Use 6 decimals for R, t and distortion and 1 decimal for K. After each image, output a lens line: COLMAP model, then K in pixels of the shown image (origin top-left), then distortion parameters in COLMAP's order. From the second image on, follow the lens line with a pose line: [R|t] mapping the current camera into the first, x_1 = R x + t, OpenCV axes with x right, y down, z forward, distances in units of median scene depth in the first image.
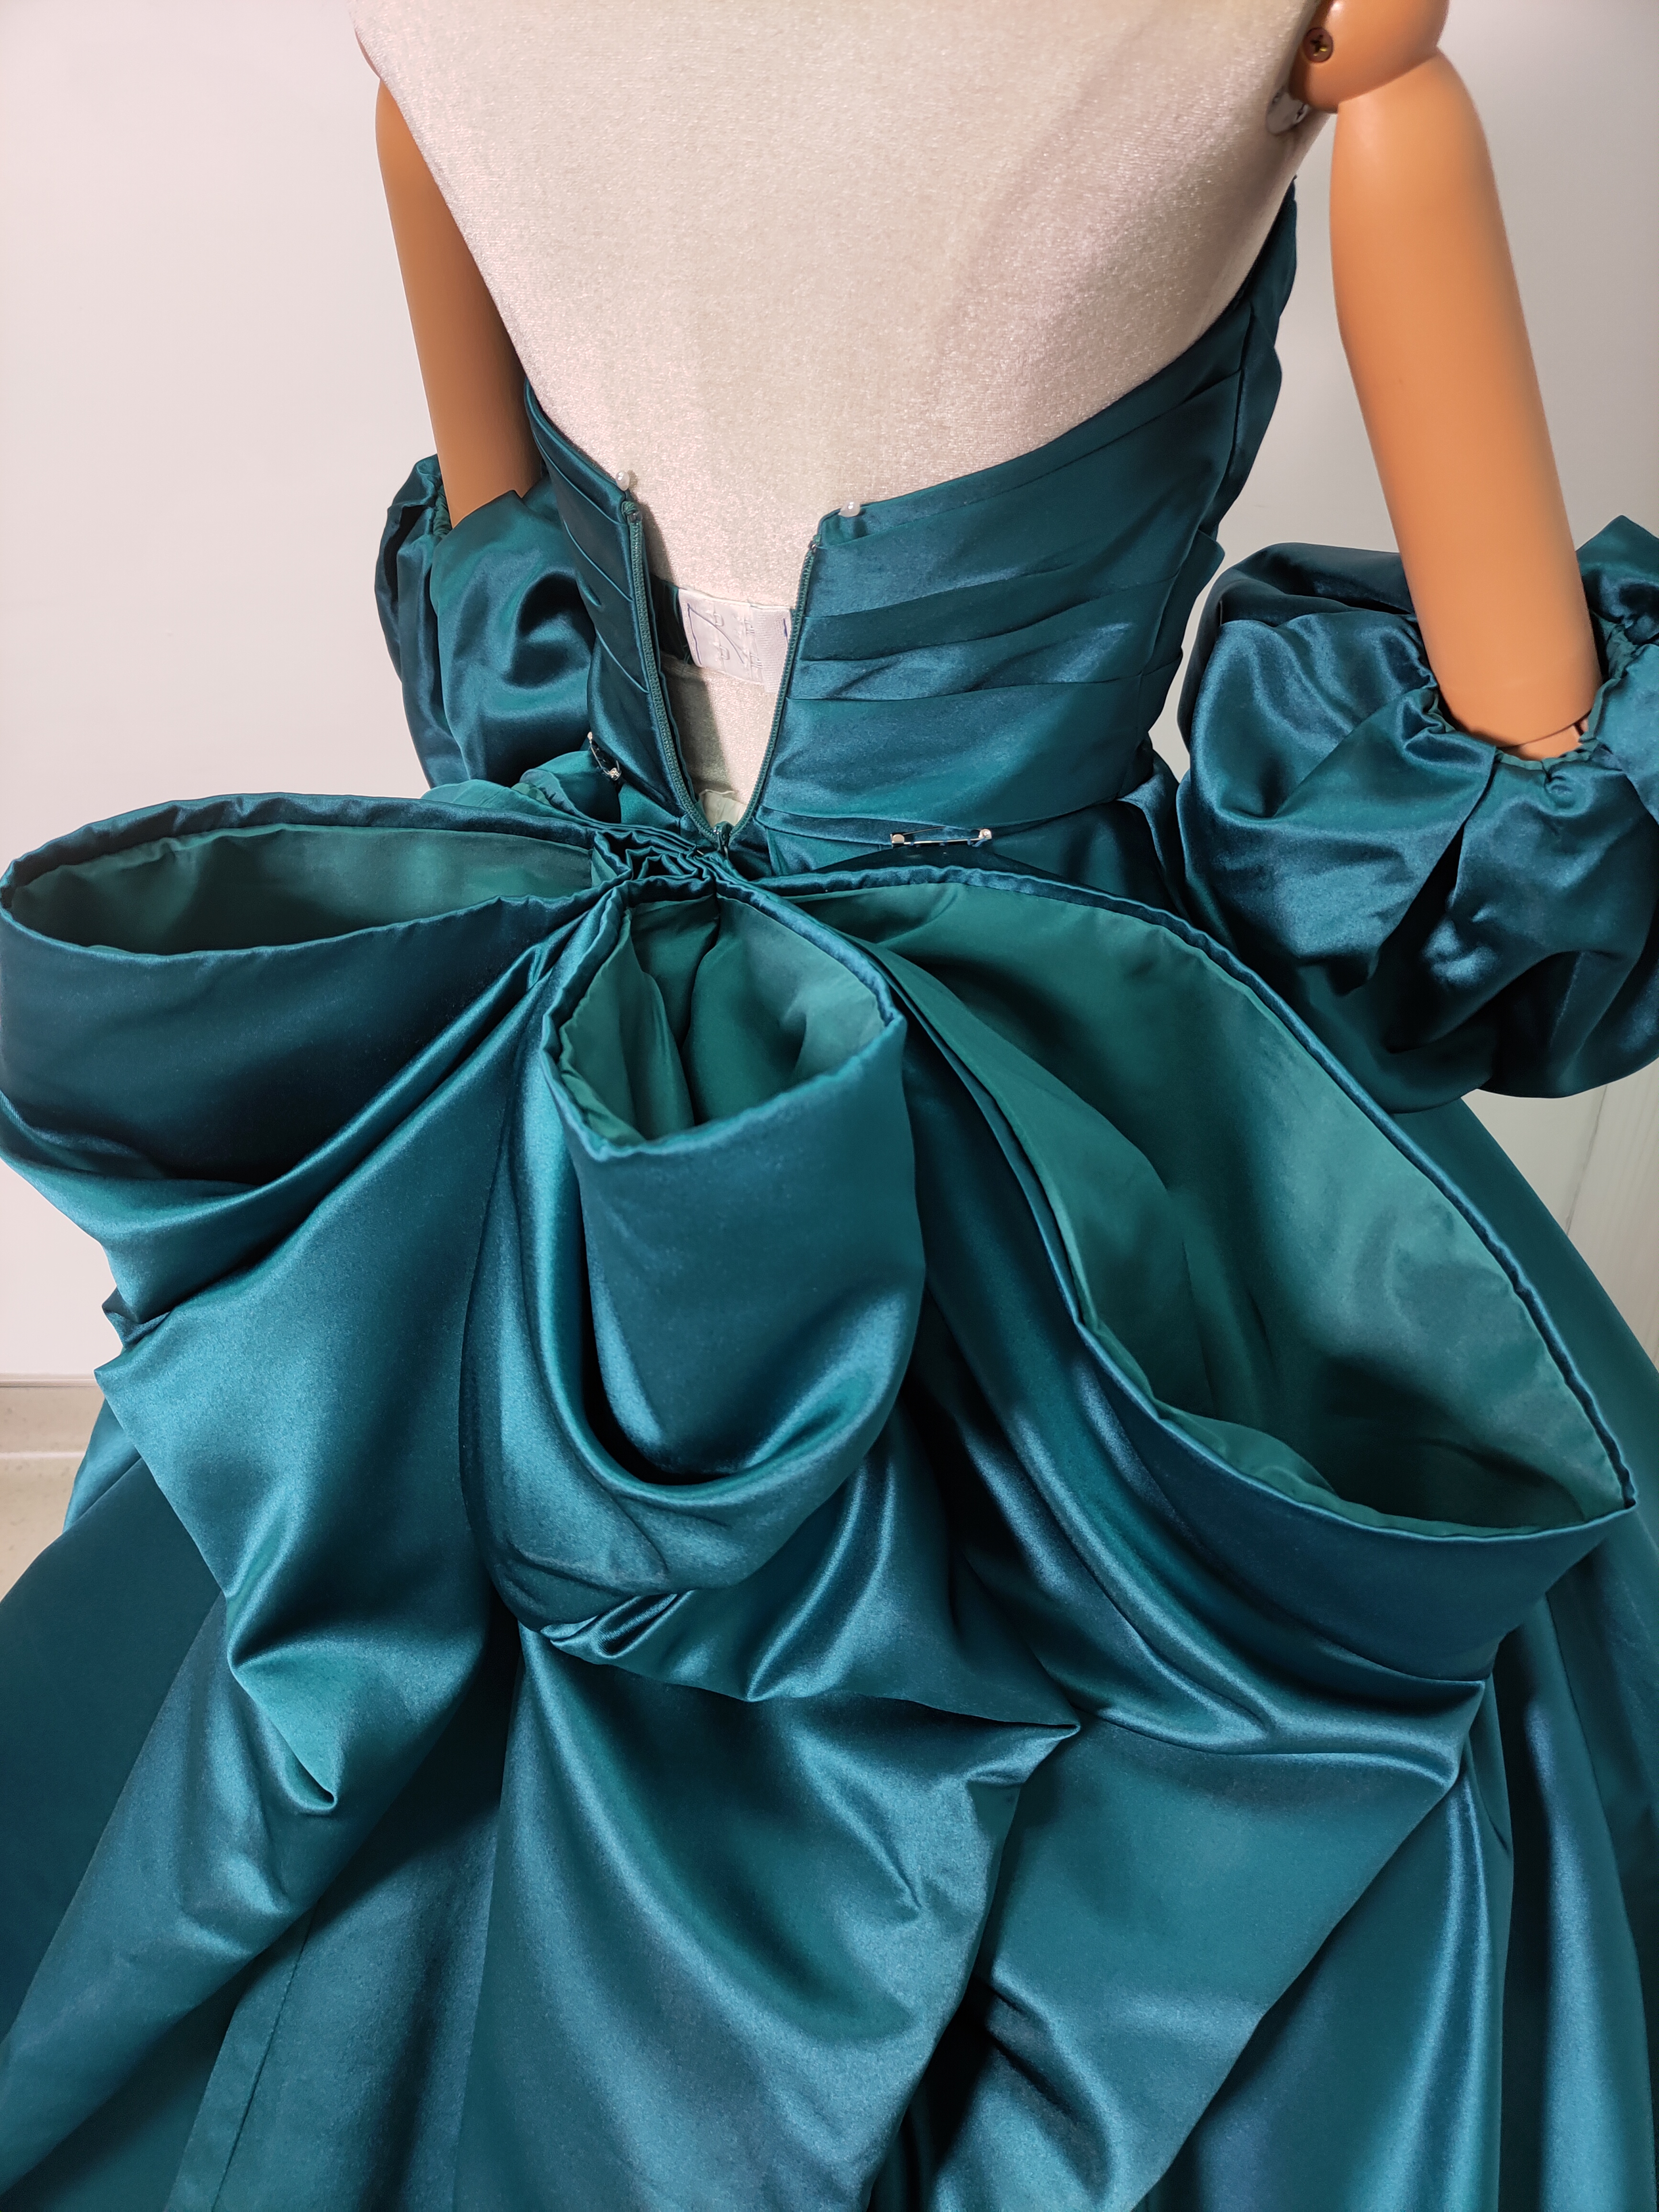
lens RADIAL K [[1765.0, 0, 824.6], [0, 1765.0, 1099.9], [0, 0, 1]] dist [0.051453, -0.010257]
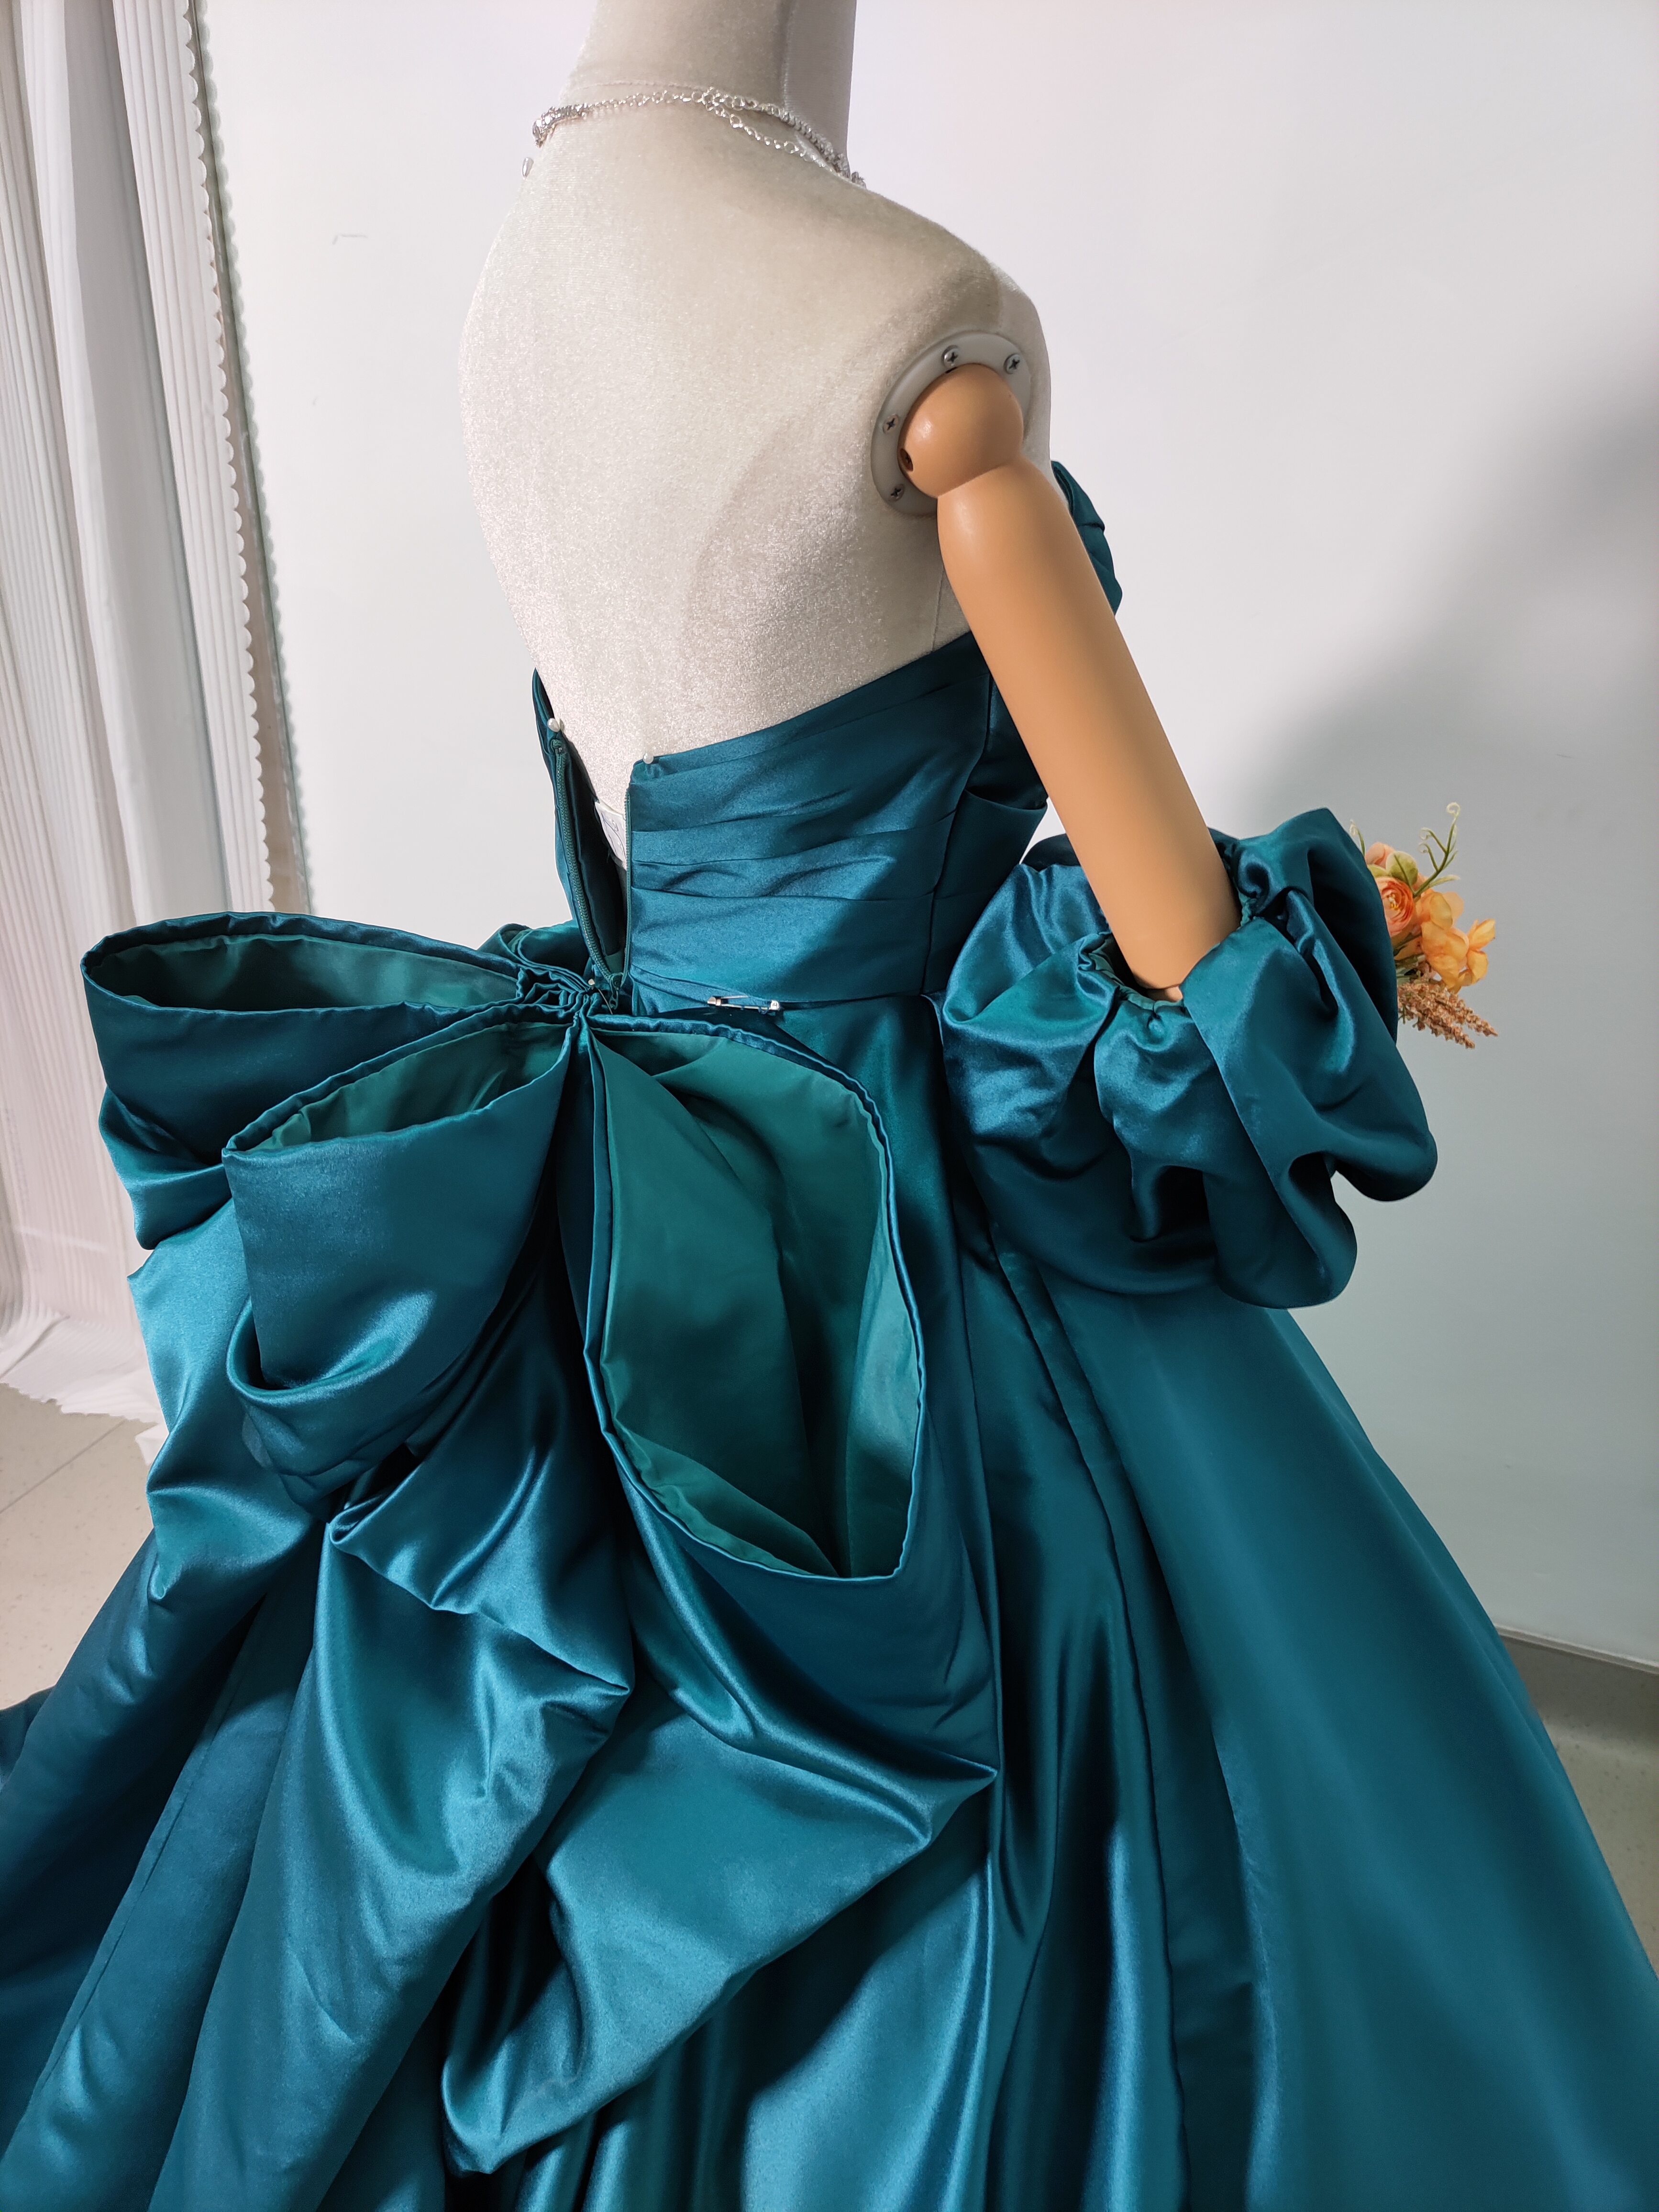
lens RADIAL K [[1765.0, 0, 824.6], [0, 1765.0, 1099.9], [0, 0, 1]] dist [0.051453, -0.010257]
pose [[0.910793, 0.147606, -0.385576, 0.672514], [-0.182442, 0.981668, -0.055157, -0.019288], [0.370366, 0.120582, 0.921026, -0.177178]]
